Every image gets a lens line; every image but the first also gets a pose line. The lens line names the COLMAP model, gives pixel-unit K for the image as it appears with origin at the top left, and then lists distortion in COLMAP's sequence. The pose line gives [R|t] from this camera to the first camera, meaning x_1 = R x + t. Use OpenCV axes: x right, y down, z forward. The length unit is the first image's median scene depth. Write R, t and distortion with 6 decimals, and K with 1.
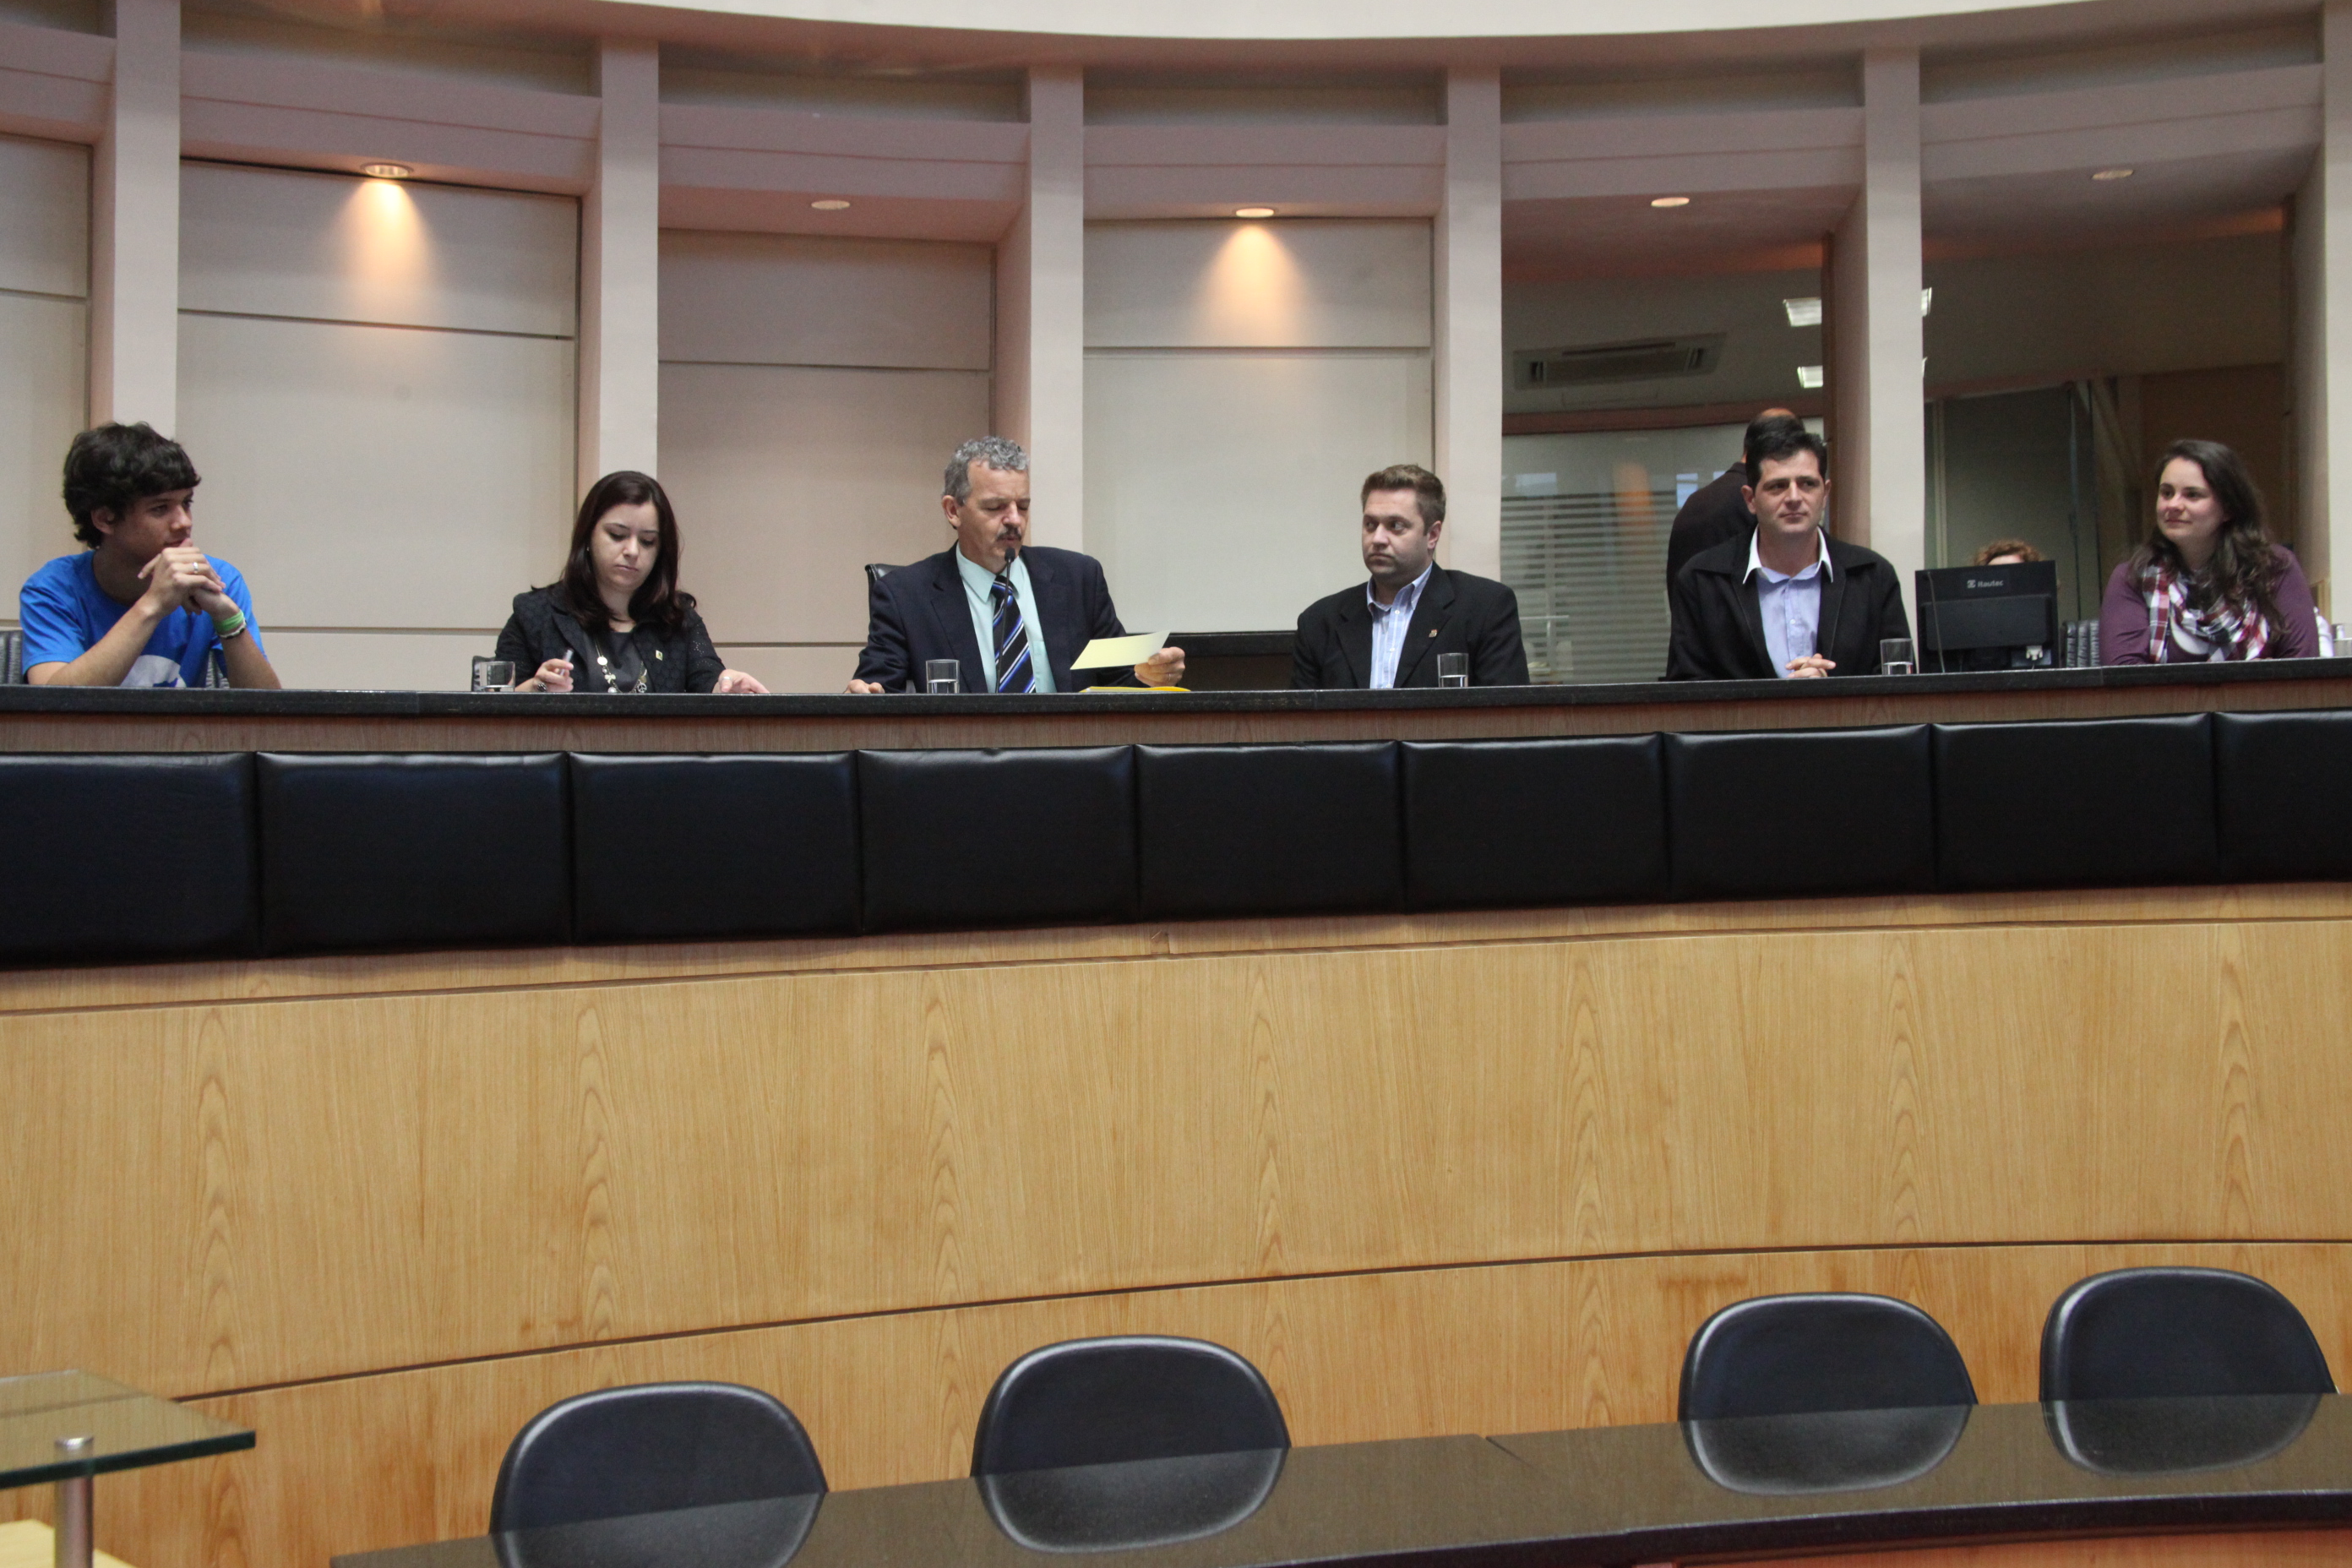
lens RADIAL K [[2666.9, 0, 1141.7], [0, 2666.9, 794.3], [0, 0, 1]] dist [-0.011474, 0.000000]
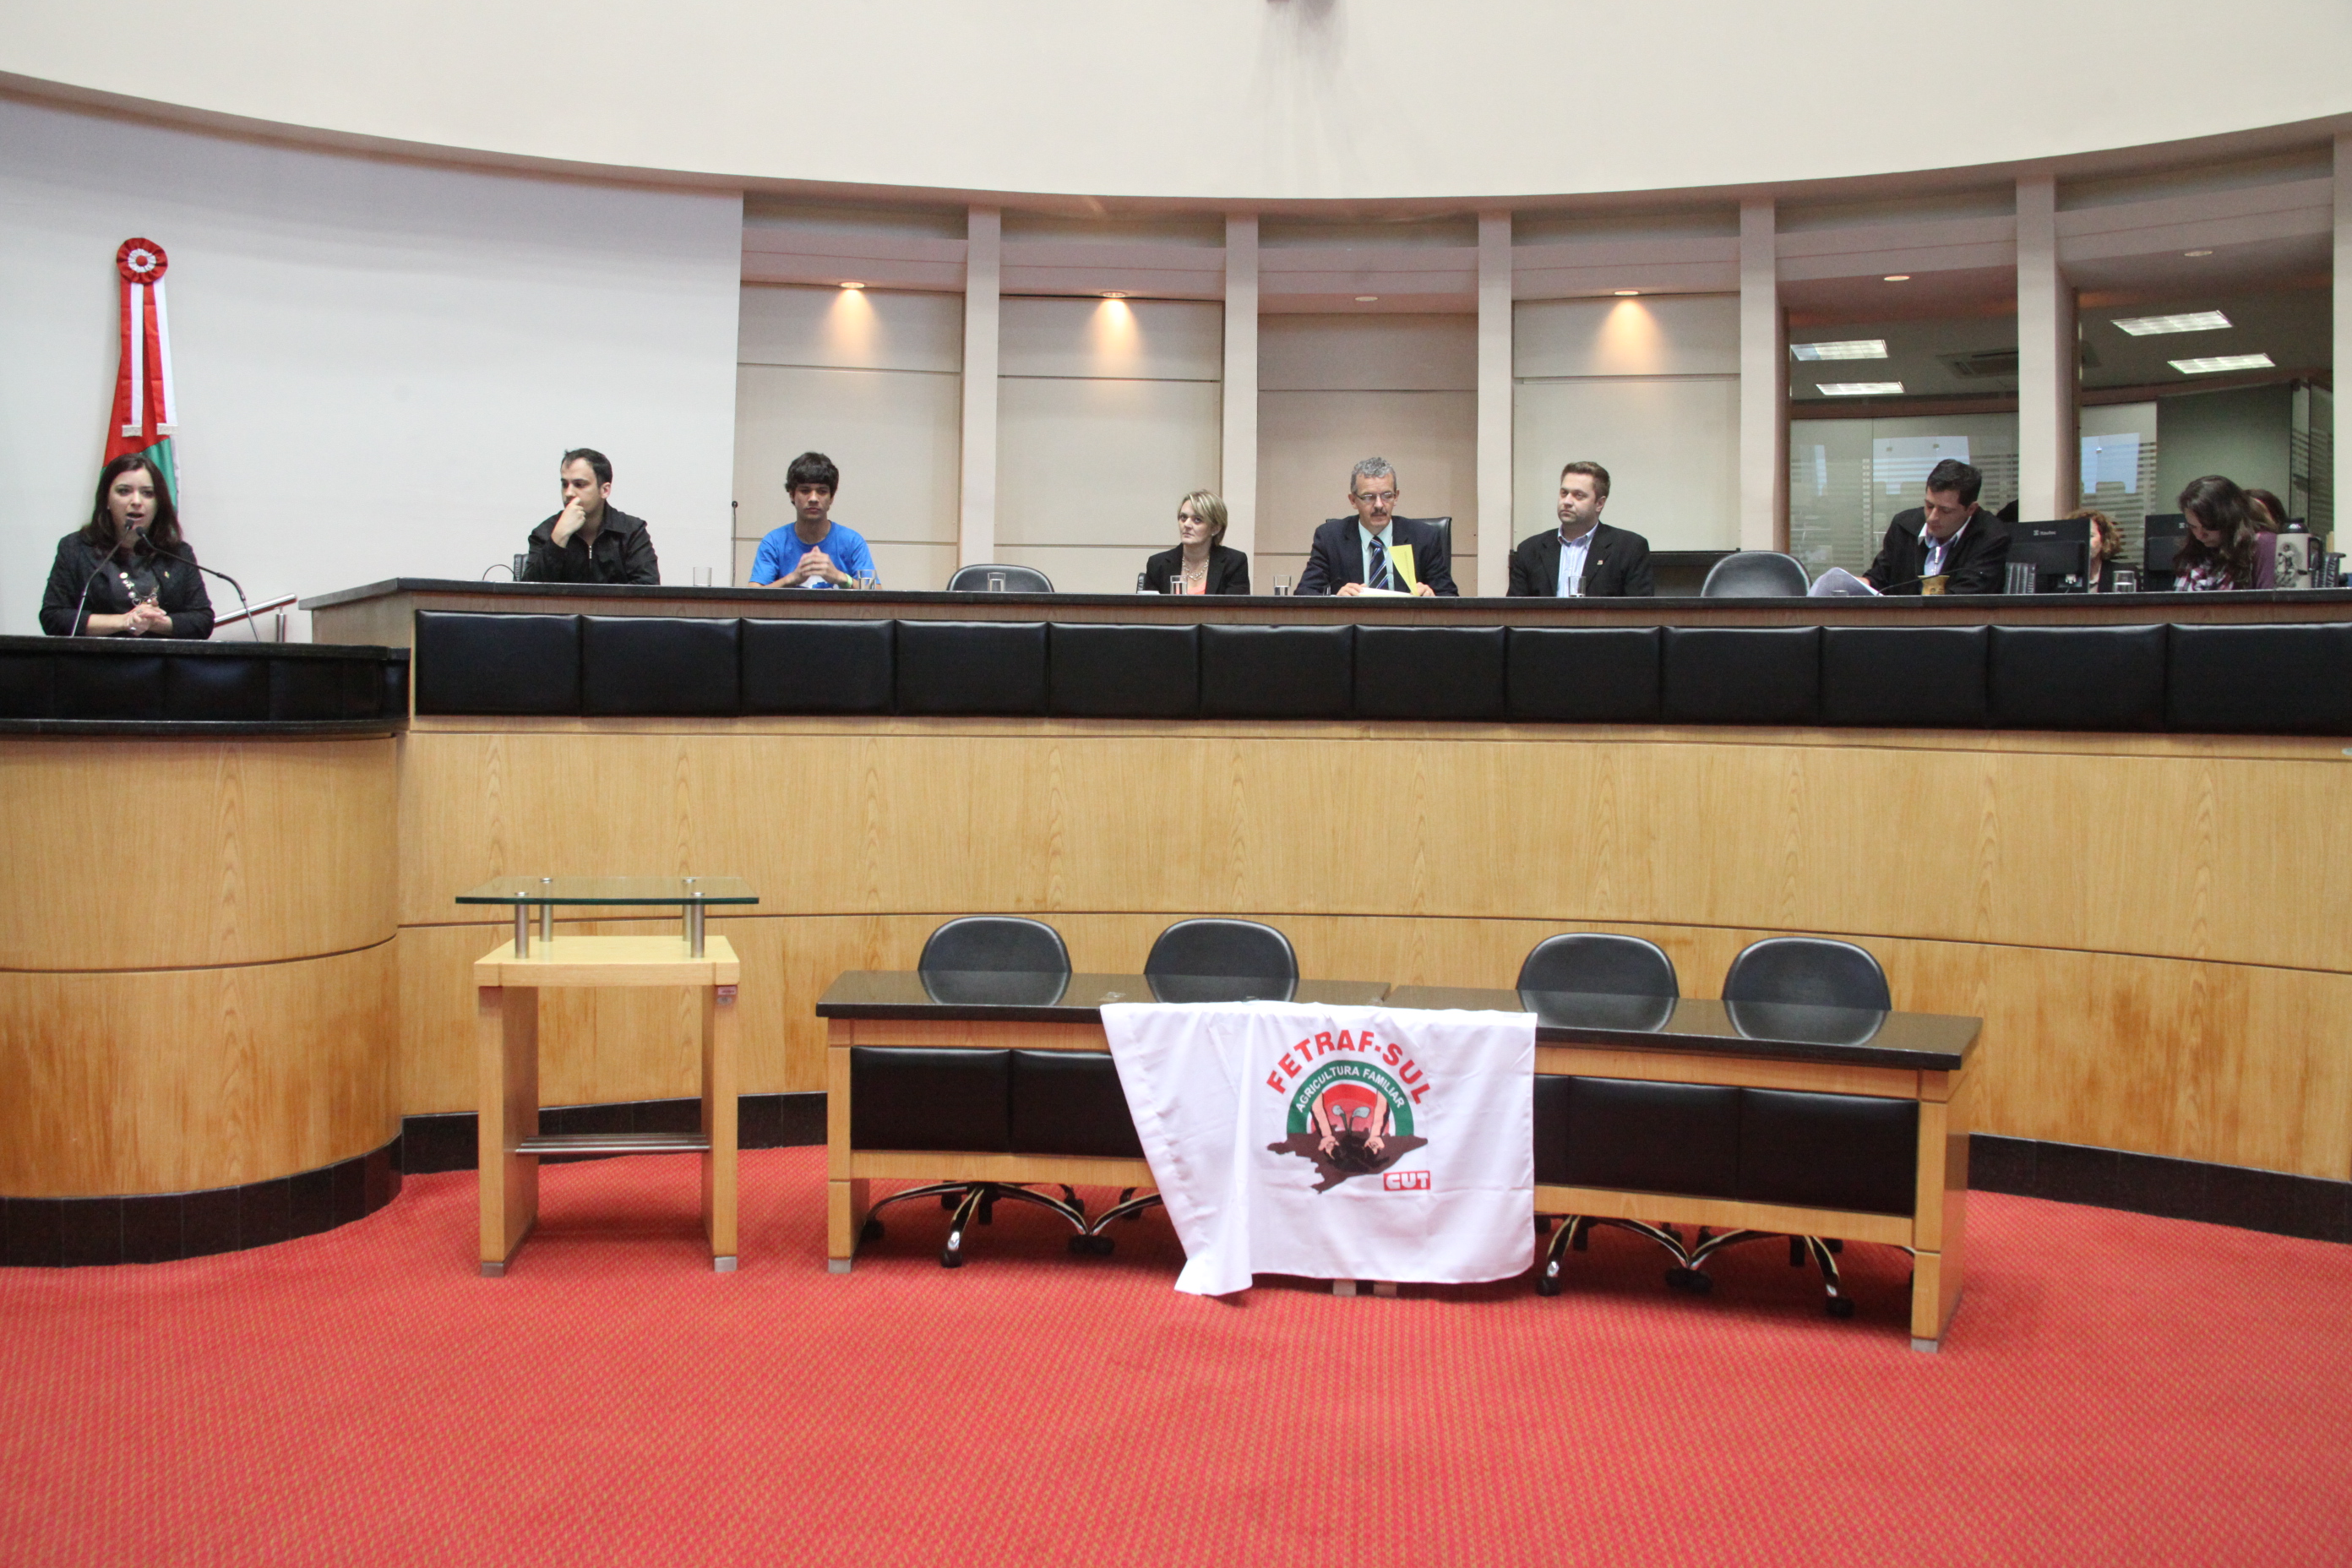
lens RADIAL K [[1911.7, 0, 1174.1], [0, 1911.7, 787.5], [0, 0, 1]] dist [-0.125984, 0.051341]
pose [[0.916382, 0.059129, -0.395914, 0.401089], [-0.027499, 0.995993, 0.085101, -0.014616], [0.399359, -0.067098, 0.914336, -0.262058]]
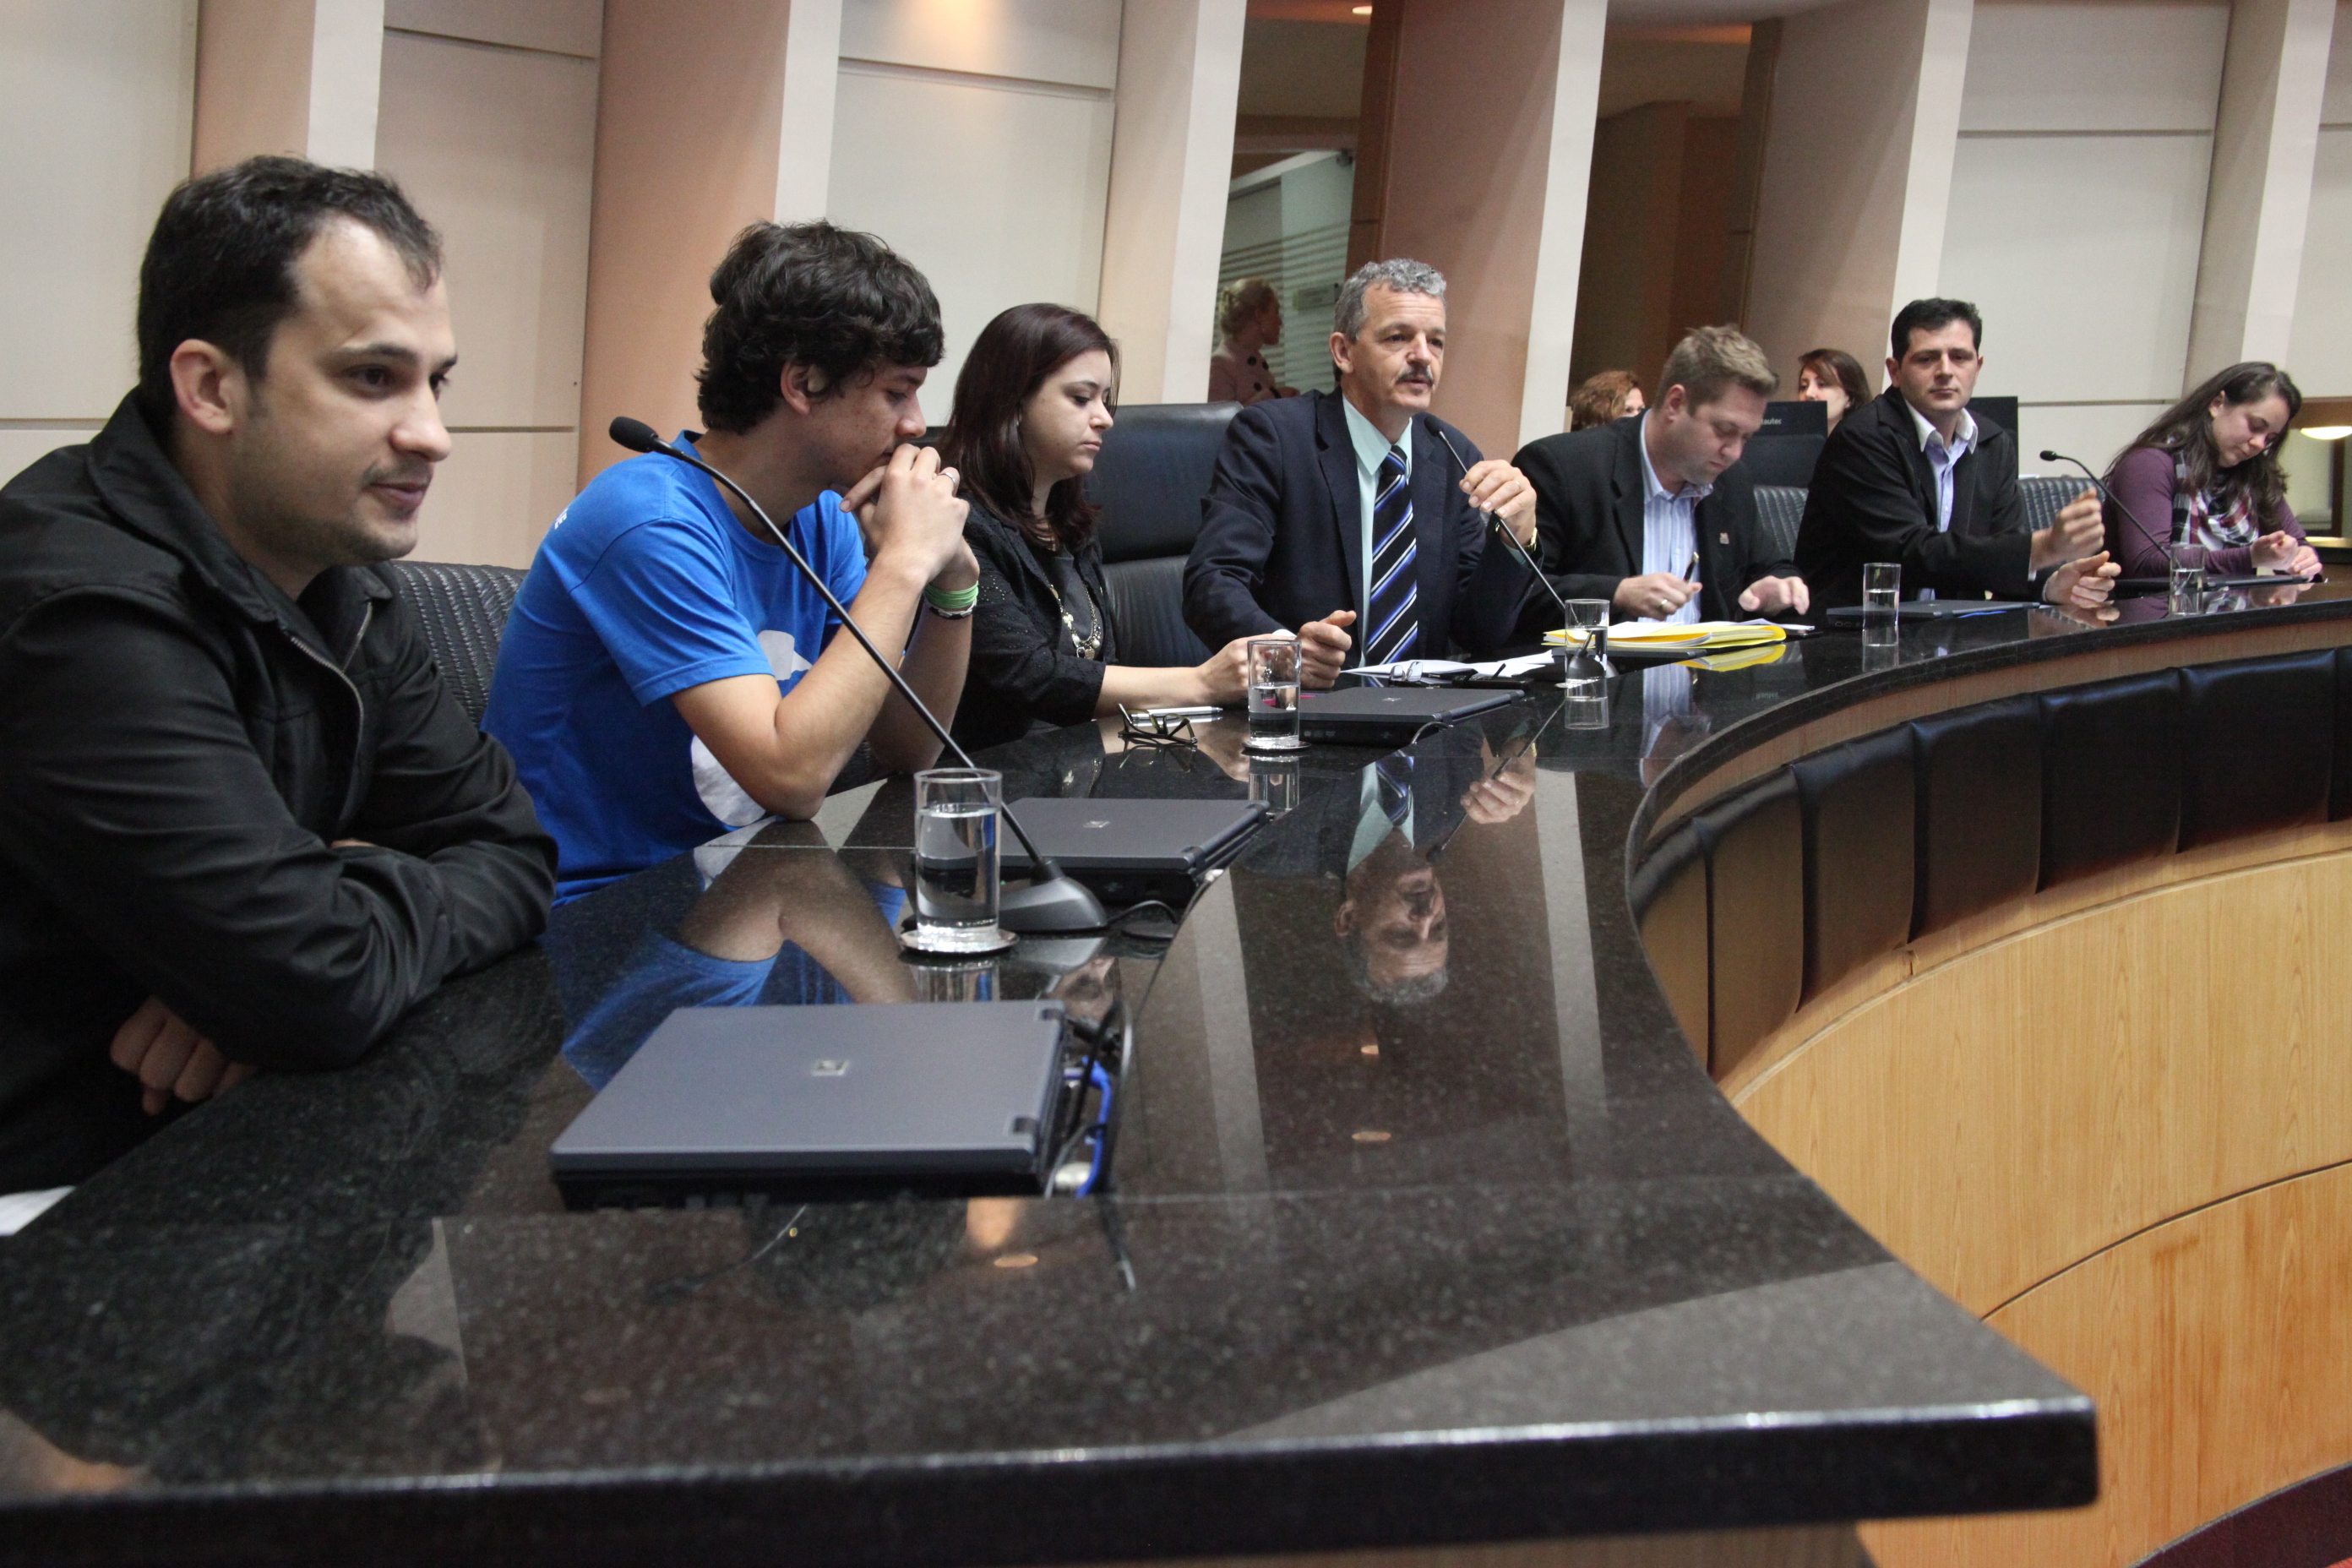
lens RADIAL K [[2666.9, 0, 1132.8], [0, 2666.9, 778.8], [0, 0, 1]] dist [-0.011474, 0.000000]
pose [[0.790835, -0.056893, 0.609379, -0.648923], [-0.018091, 0.993062, 0.116192, -0.085412], [-0.611762, -0.102913, 0.784319, 0.503317]]
